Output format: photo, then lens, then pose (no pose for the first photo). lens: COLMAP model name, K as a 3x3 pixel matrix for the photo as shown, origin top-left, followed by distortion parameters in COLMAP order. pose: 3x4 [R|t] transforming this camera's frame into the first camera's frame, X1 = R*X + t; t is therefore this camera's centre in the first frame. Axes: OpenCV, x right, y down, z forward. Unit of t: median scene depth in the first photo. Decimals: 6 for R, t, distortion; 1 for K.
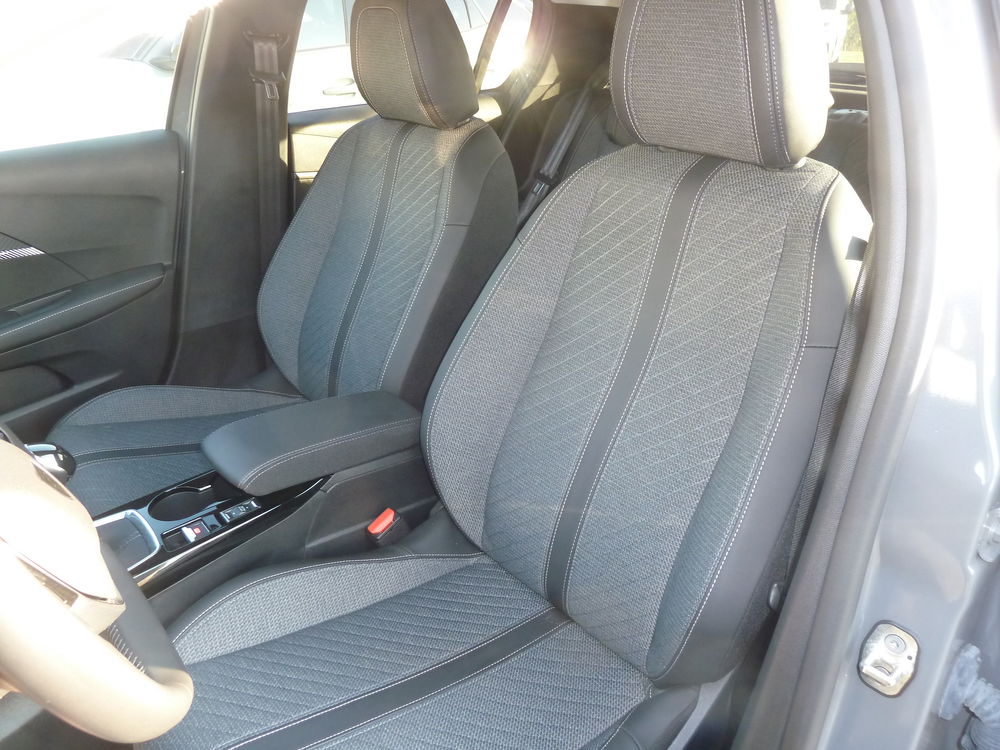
lens RADIAL K [[739.7, 0, 493.3], [0, 739.7, 374.8], [0, 0, 1]] dist [-0.047756, 0.004552]
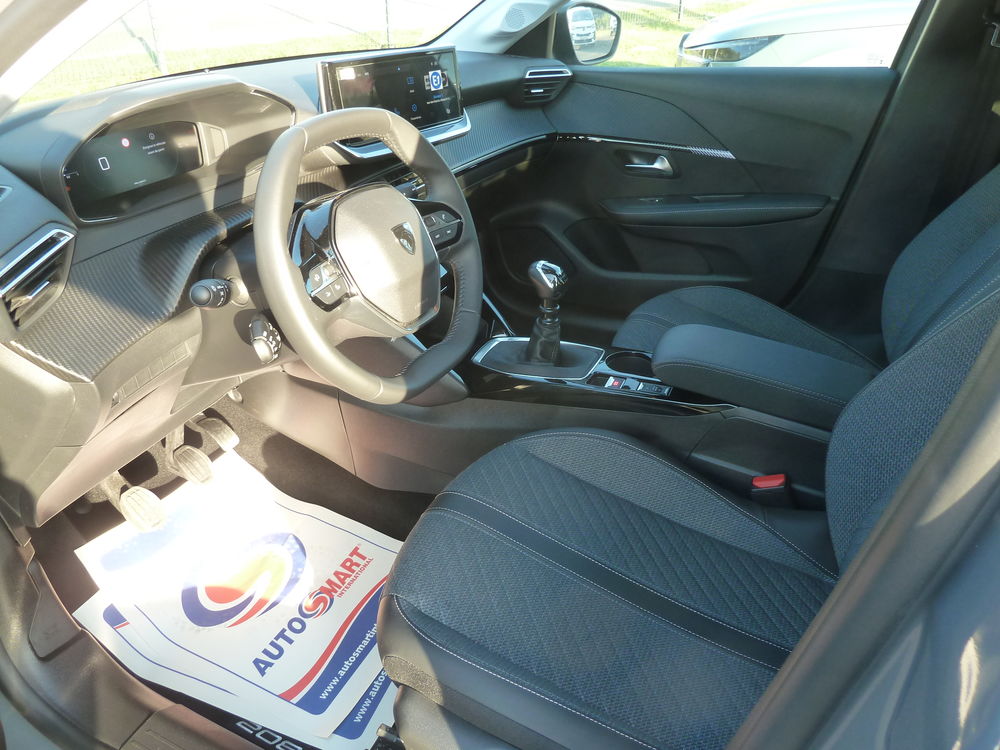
lens RADIAL K [[739.7, 0, 493.3], [0, 739.7, 374.8], [0, 0, 1]] dist [-0.047756, 0.004552]
pose [[0.379016, 0.428955, -0.819966, 0.441471], [-0.379770, 0.880123, 0.284883, -0.060296], [0.843873, 0.203423, 0.496485, 0.189567]]
